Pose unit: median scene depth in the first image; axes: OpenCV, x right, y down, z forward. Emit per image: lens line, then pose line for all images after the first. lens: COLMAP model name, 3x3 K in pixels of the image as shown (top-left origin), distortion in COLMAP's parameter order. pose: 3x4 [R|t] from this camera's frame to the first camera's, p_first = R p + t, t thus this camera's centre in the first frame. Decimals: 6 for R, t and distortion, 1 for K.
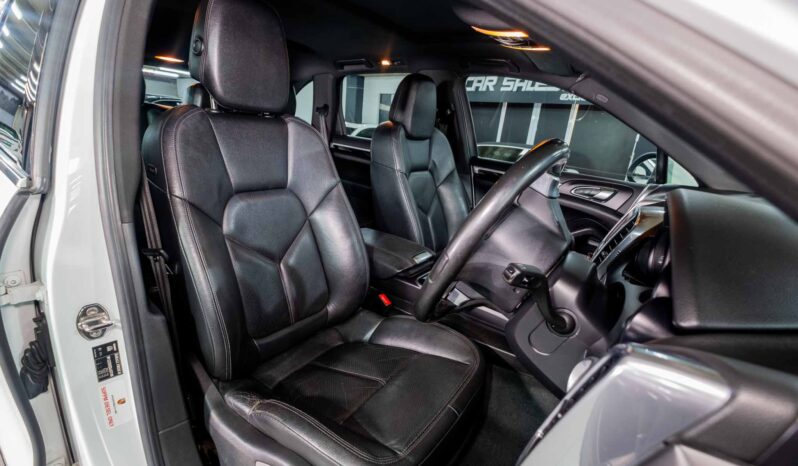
lens RADIAL K [[337.6, 0, 393.7], [0, 337.6, 240.8], [0, 0, 1]] dist [-0.005297, 0.000024]
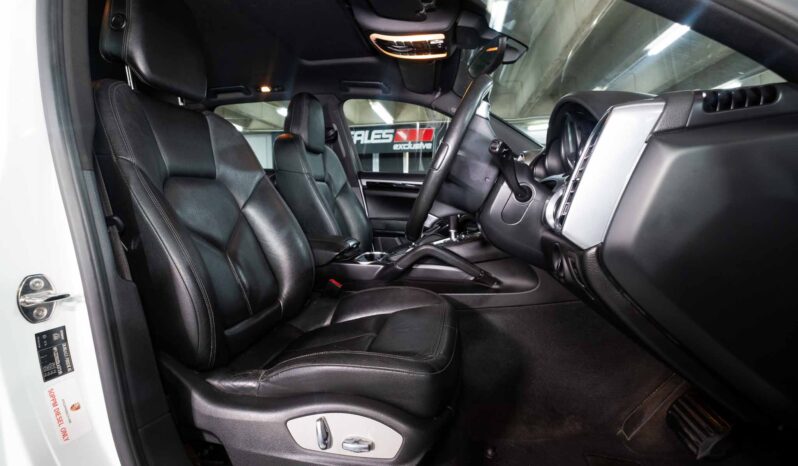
lens RADIAL K [[337.6, 0, 385.3], [0, 337.6, 238.5], [0, 0, 1]] dist [-0.005297, 0.000024]
pose [[0.915559, -0.138848, 0.377455, -0.230675], [0.196201, 0.973460, -0.117818, 0.193335], [-0.351079, 0.181927, 0.918502, -0.017028]]
